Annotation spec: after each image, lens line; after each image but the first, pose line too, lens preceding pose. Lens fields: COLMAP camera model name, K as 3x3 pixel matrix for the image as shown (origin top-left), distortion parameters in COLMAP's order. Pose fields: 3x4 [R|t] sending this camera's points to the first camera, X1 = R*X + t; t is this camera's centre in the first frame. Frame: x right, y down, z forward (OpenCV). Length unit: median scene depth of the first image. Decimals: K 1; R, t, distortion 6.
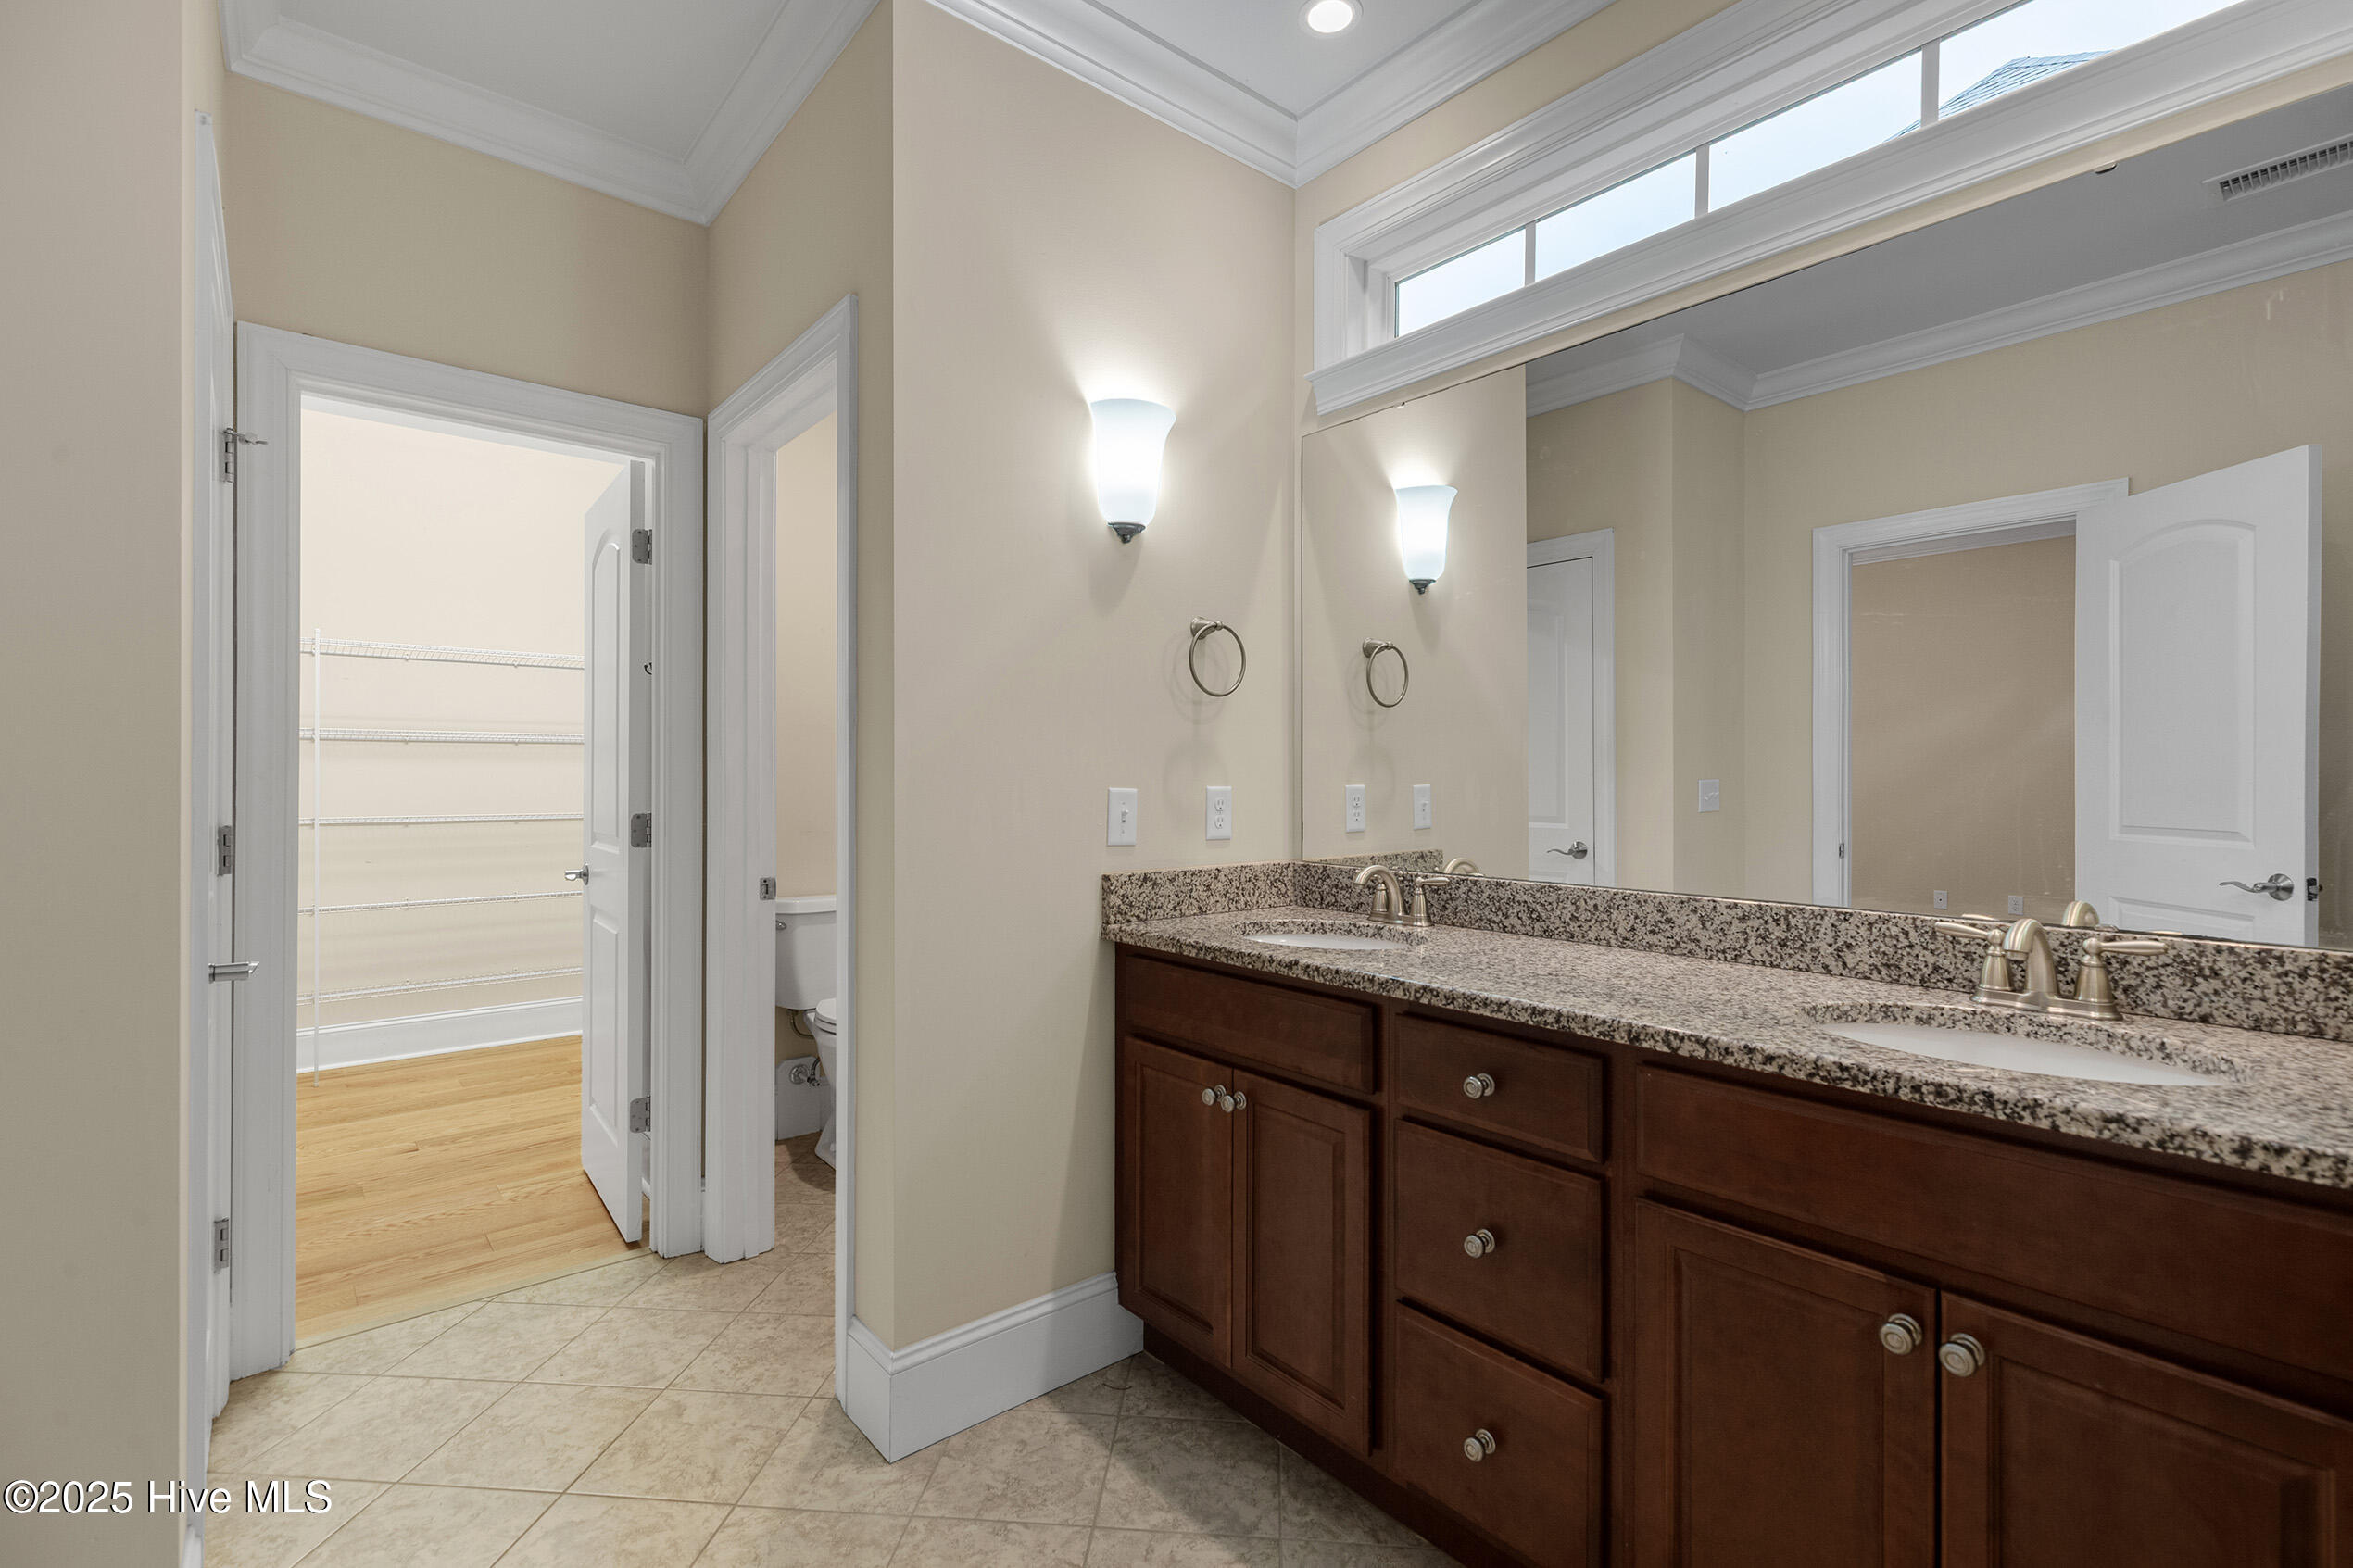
lens RADIAL K [[1075.9, 0, 1177.3], [0, 1075.9, 775.3], [0, 0, 1]] dist [0.003440, -0.000941]
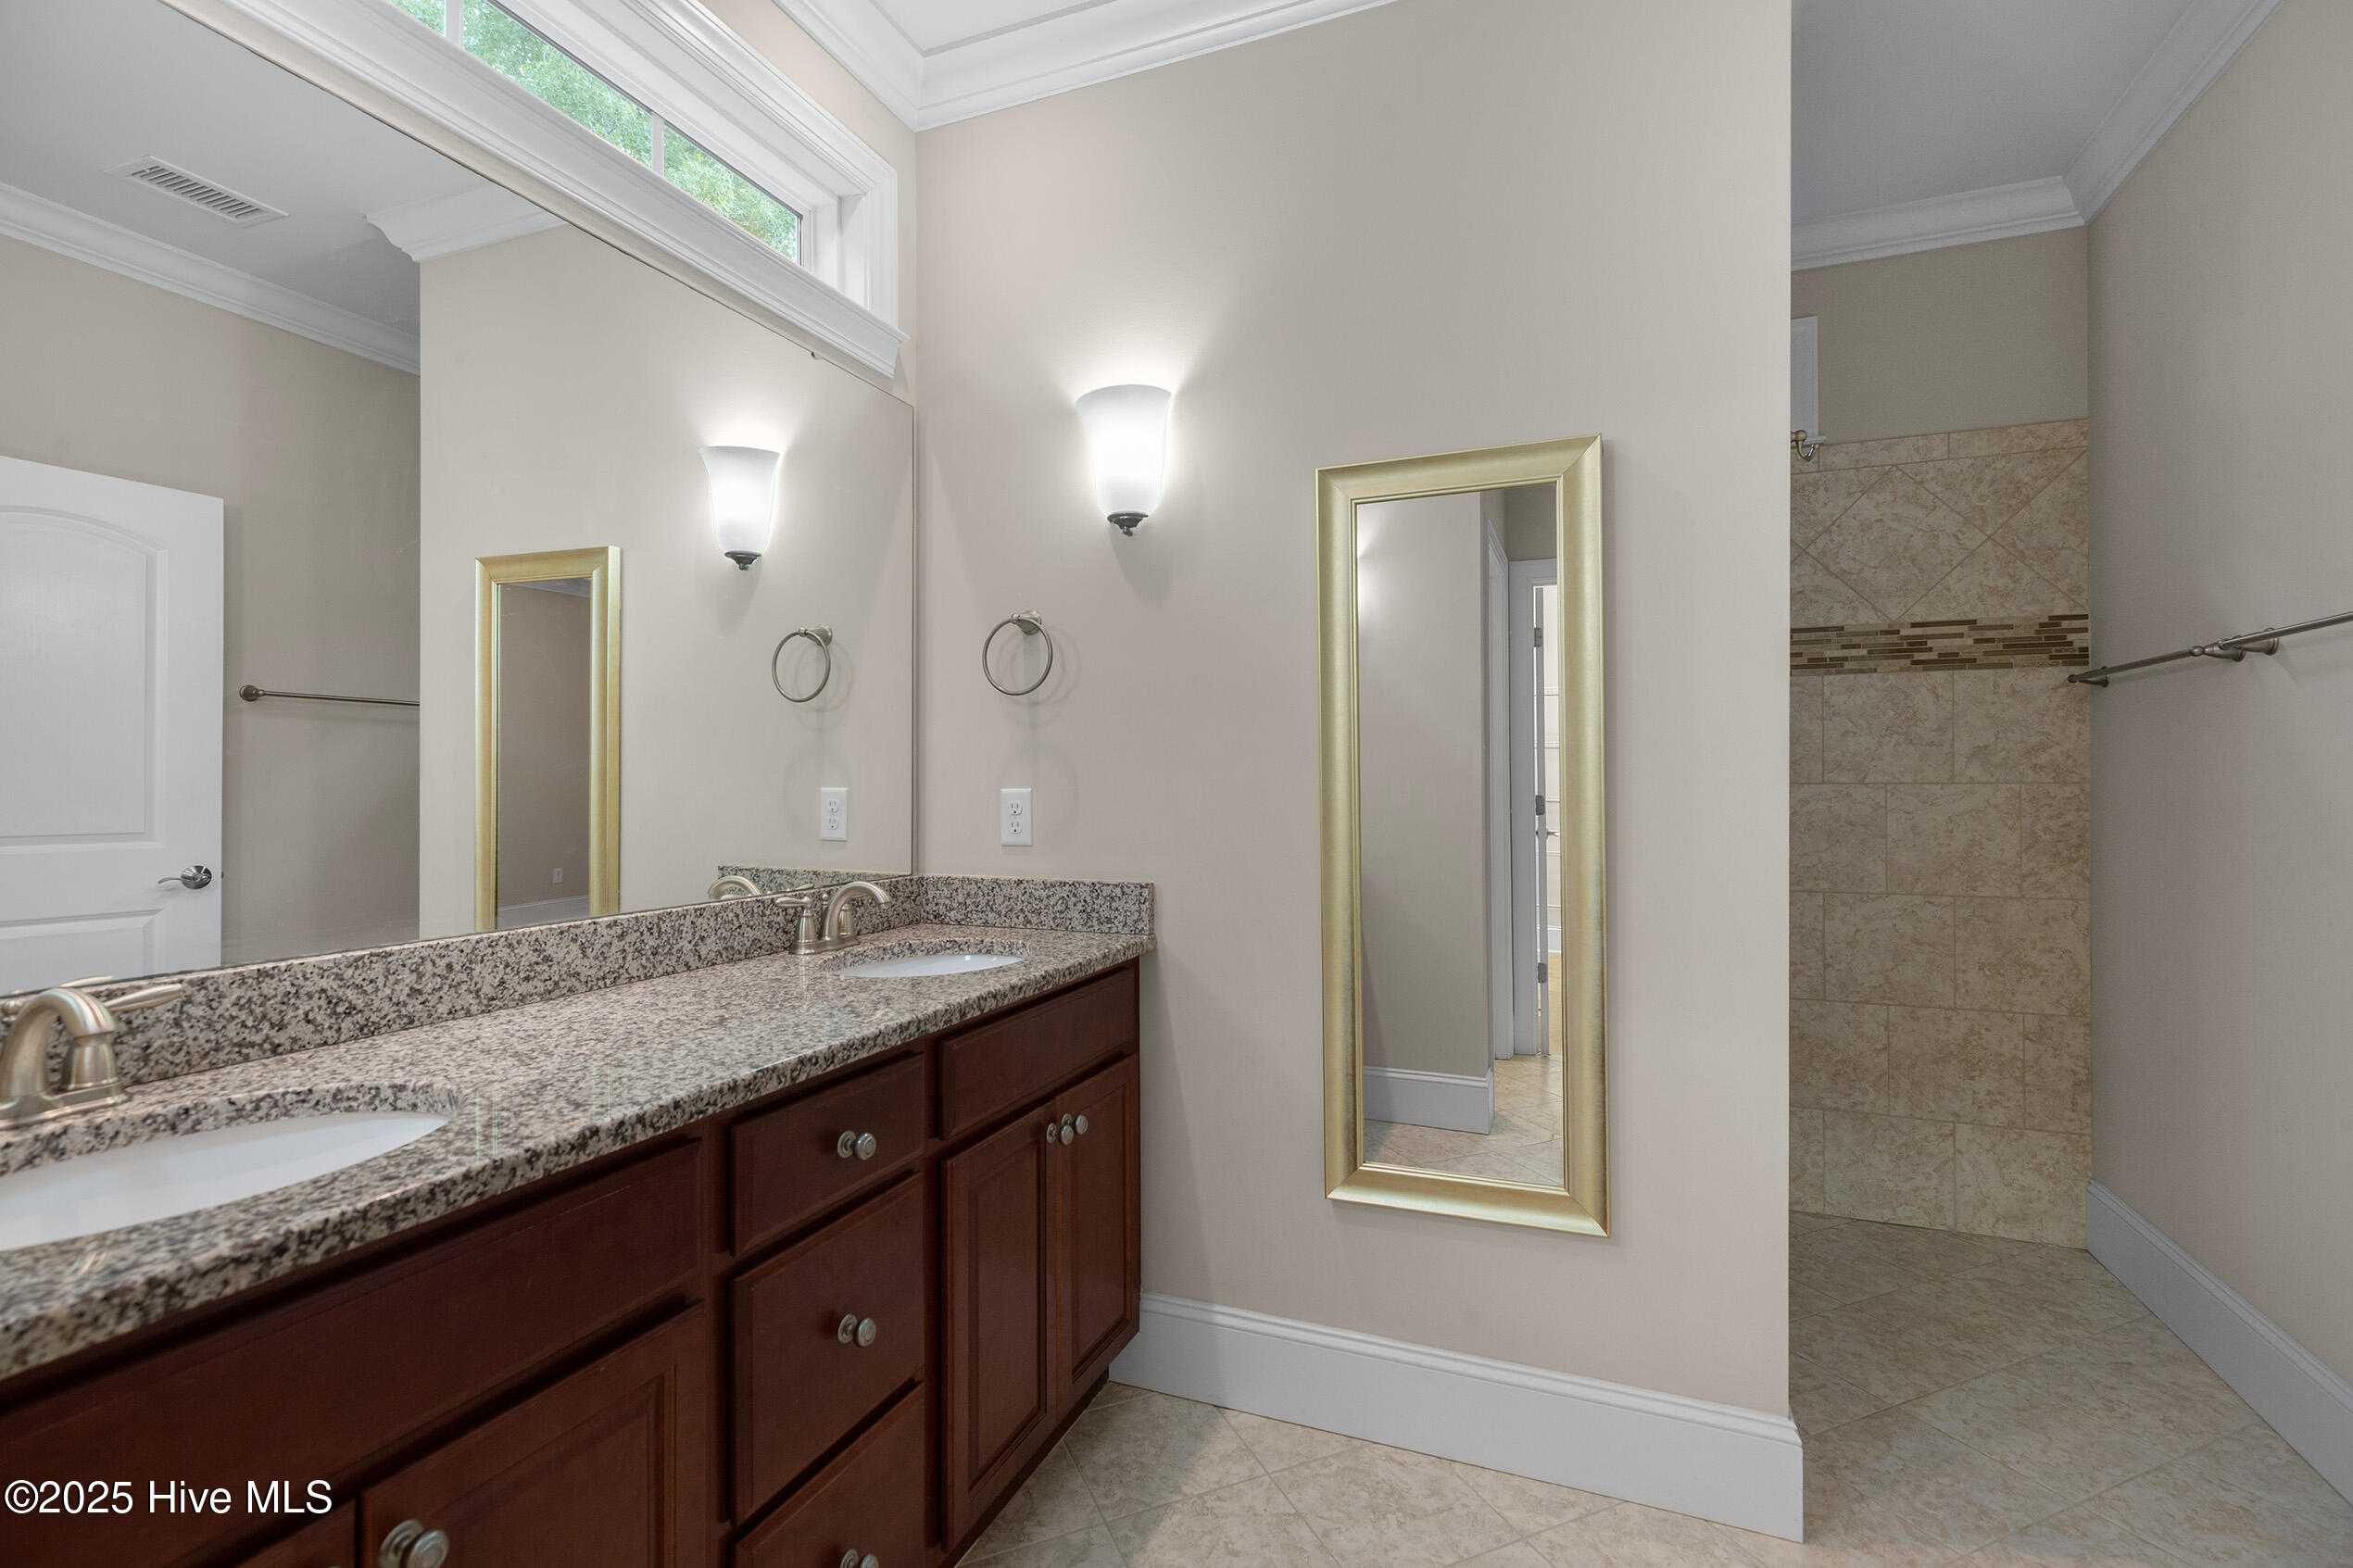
lens RADIAL K [[1075.9, 0, 1174.9], [0, 1075.9, 784.2], [0, 0, 1]] dist [0.003440, -0.000941]
pose [[-0.482726, -0.000718, 0.875771, -0.503051], [0.001121, 0.999998, 0.001438, 0.003597], [-0.875771, 0.001676, -0.482724, 1.030388]]
